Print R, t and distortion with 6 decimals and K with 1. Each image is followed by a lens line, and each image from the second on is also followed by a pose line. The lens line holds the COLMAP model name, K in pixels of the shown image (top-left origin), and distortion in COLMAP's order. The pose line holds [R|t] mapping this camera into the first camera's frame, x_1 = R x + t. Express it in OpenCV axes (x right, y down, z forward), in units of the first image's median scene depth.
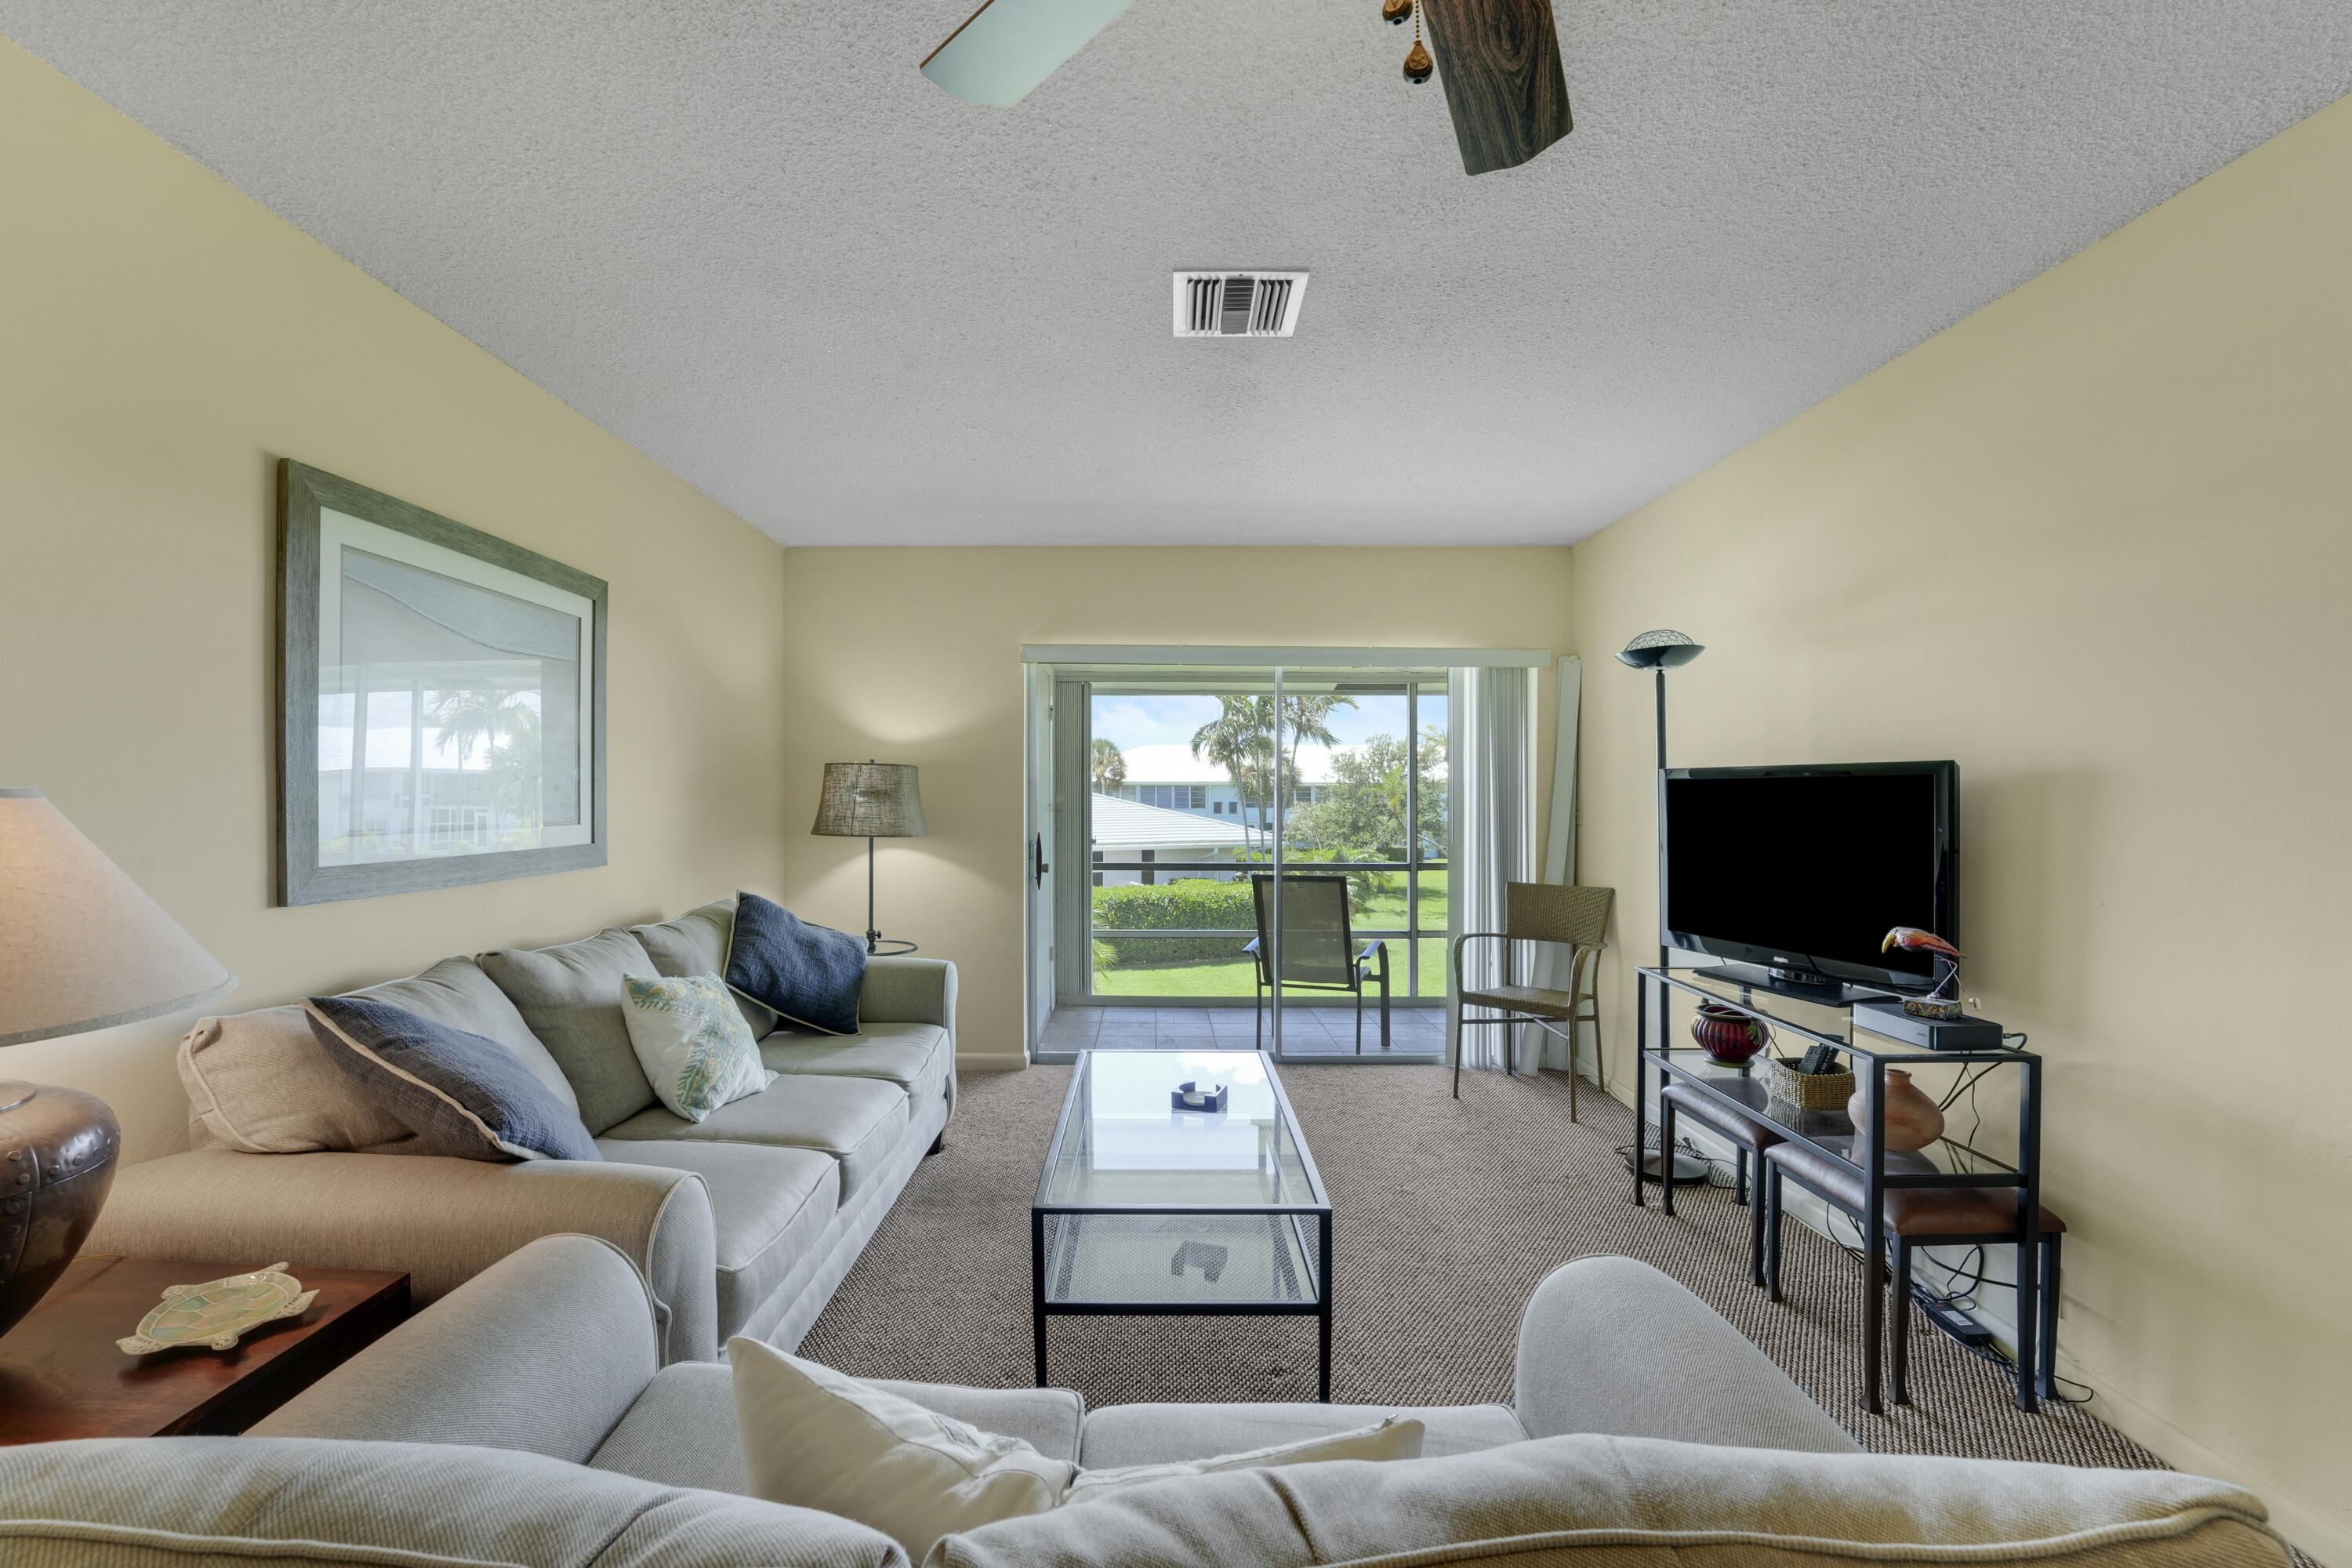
lens RADIAL K [[991.9, 0, 1181.4], [0, 991.9, 803.9], [0, 0, 1]] dist [-0.021771, 0.001548]
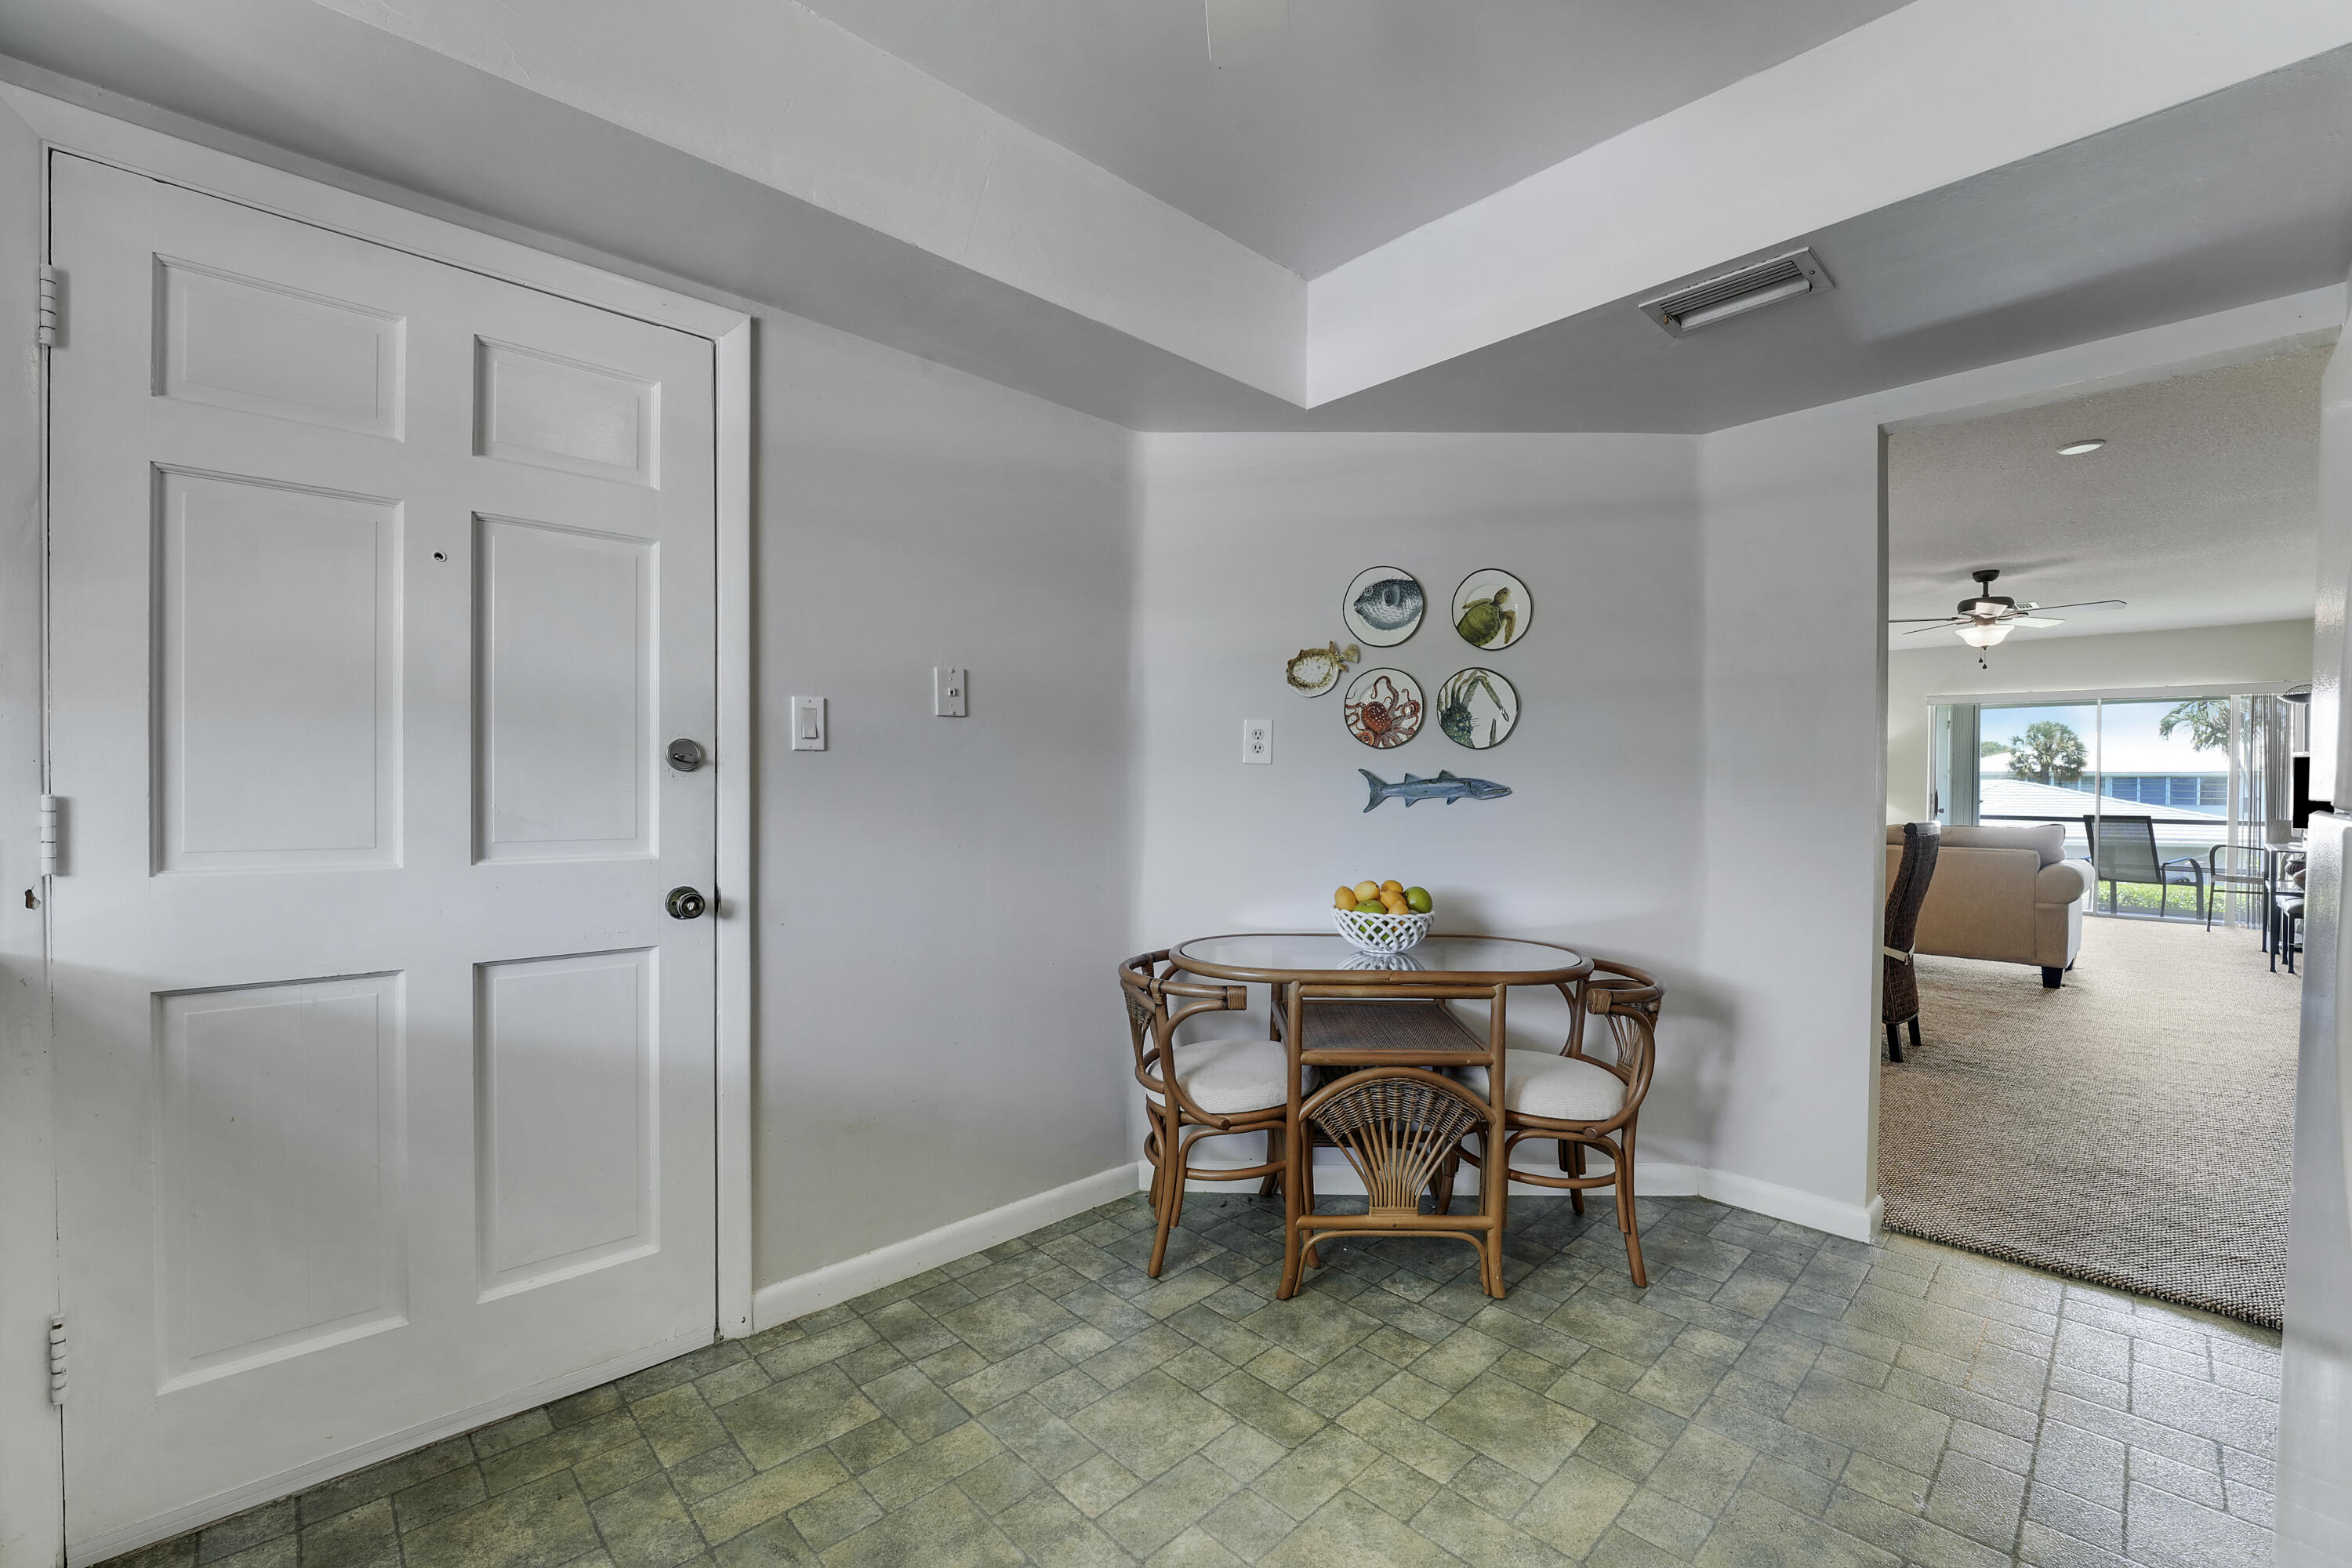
lens RADIAL K [[991.9, 0, 1173.0], [0, 991.9, 780.7], [0, 0, 1]] dist [-0.021771, 0.001548]
pose [[0.678919, 0.010207, -0.734142, 0.359764], [-0.019508, 0.999801, -0.004140, 0.070850], [0.733954, 0.017133, 0.678984, -2.022142]]
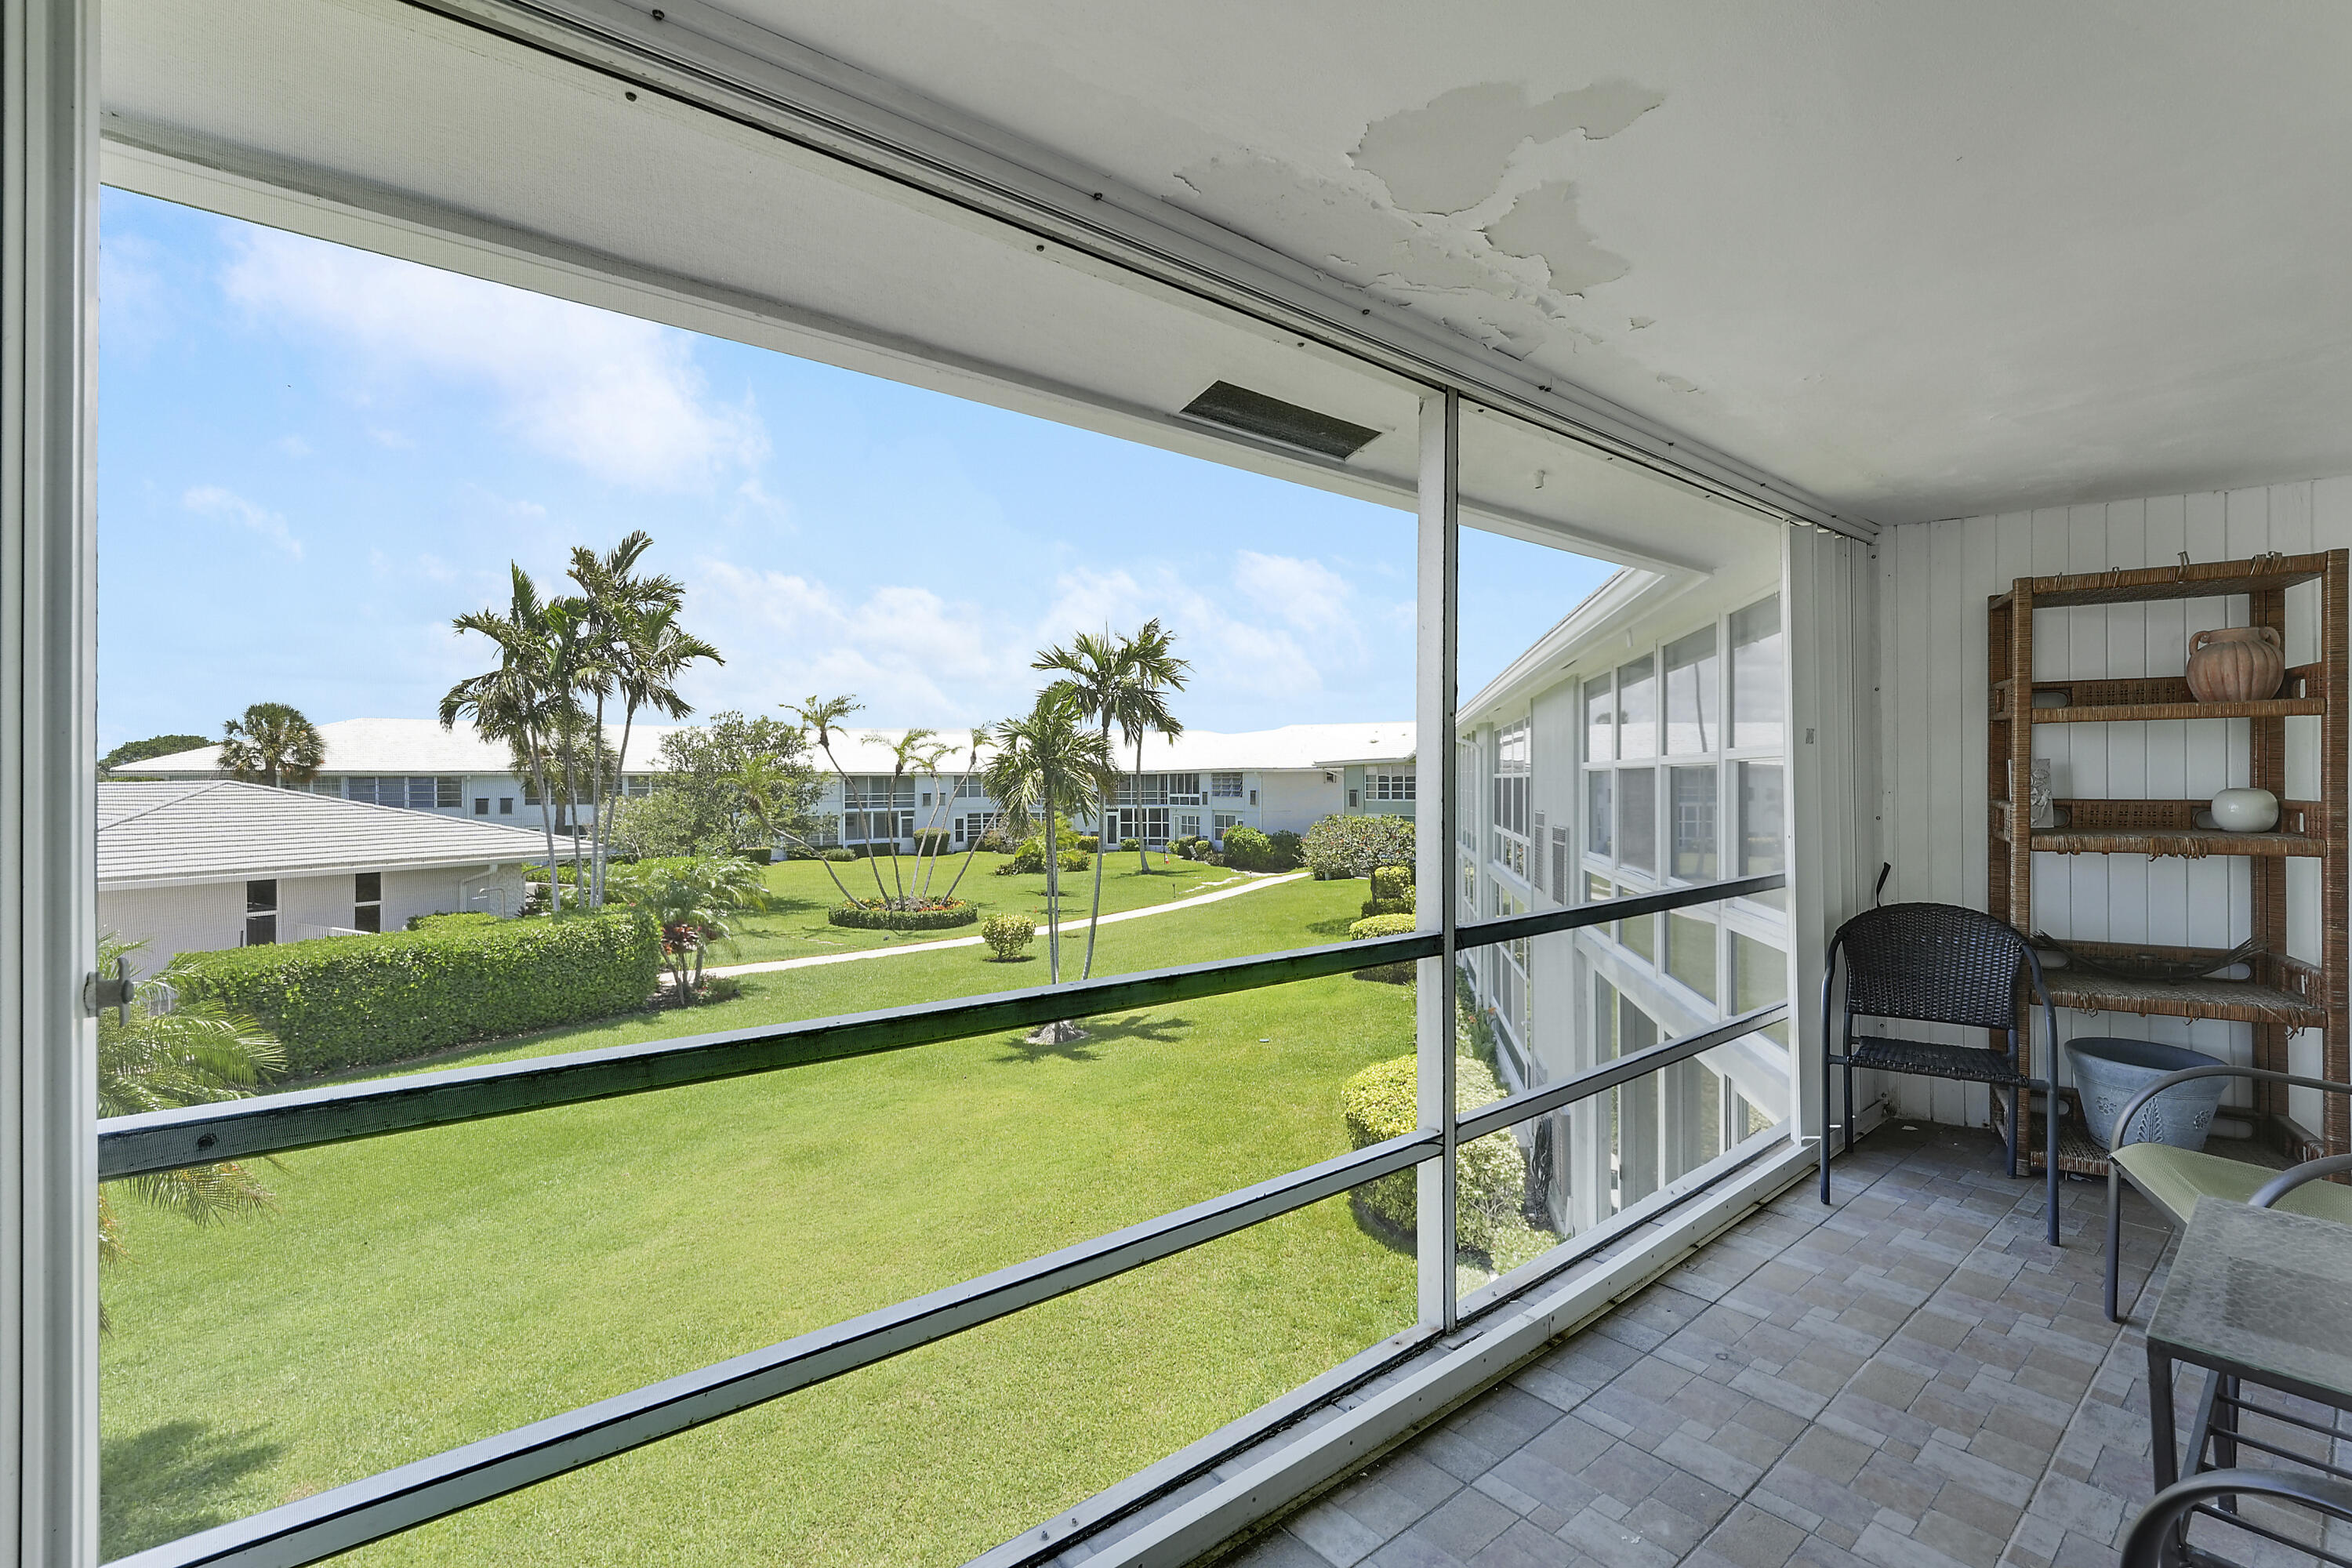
lens RADIAL K [[991.9, 0, 1153.7], [0, 991.9, 791.3], [0, 0, 1]] dist [-0.021771, 0.001548]
pose [[0.797057, -0.007220, 0.603861, -0.085552], [0.010316, 0.999945, -0.001662, 0.001322], [-0.603816, 0.007554, 0.797088, 1.626162]]
